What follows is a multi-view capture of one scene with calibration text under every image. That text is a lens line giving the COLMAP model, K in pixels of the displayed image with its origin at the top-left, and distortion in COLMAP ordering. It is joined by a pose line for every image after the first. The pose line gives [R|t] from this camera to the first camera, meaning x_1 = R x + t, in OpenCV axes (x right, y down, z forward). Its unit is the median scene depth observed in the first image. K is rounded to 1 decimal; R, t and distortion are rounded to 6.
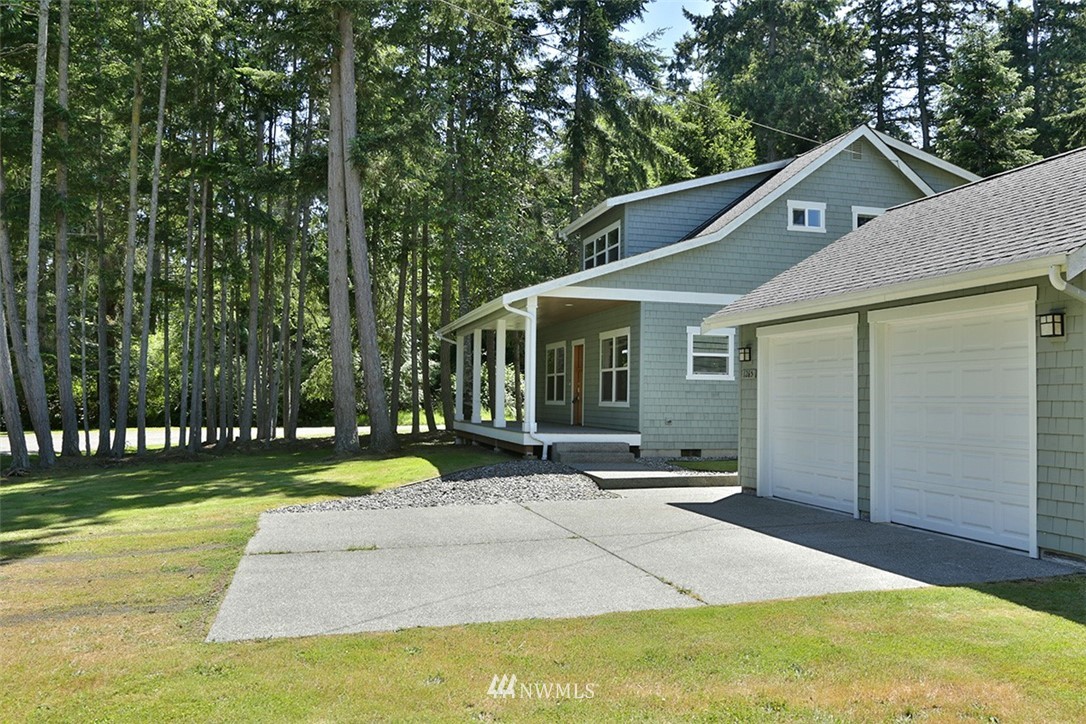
lens RADIAL K [[892.0, 0, 544.6], [0, 892.0, 357.5], [0, 0, 1]] dist [-0.014134, -0.003650]
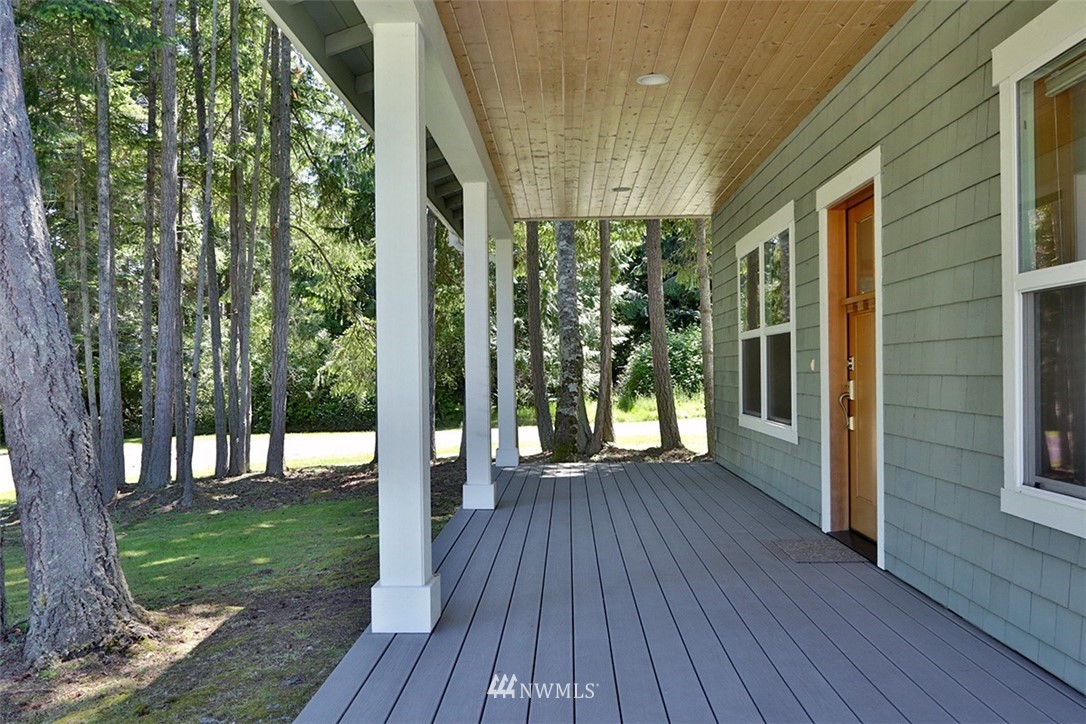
lens RADIAL K [[892.0, 0, 543.4], [0, 892.0, 362.9], [0, 0, 1]] dist [-0.014134, -0.003650]
pose [[0.964636, -0.027340, -0.262163, 0.019790], [0.034916, 0.999095, 0.024284, 0.020175], [0.261261, -0.032579, 0.964718, 0.710913]]
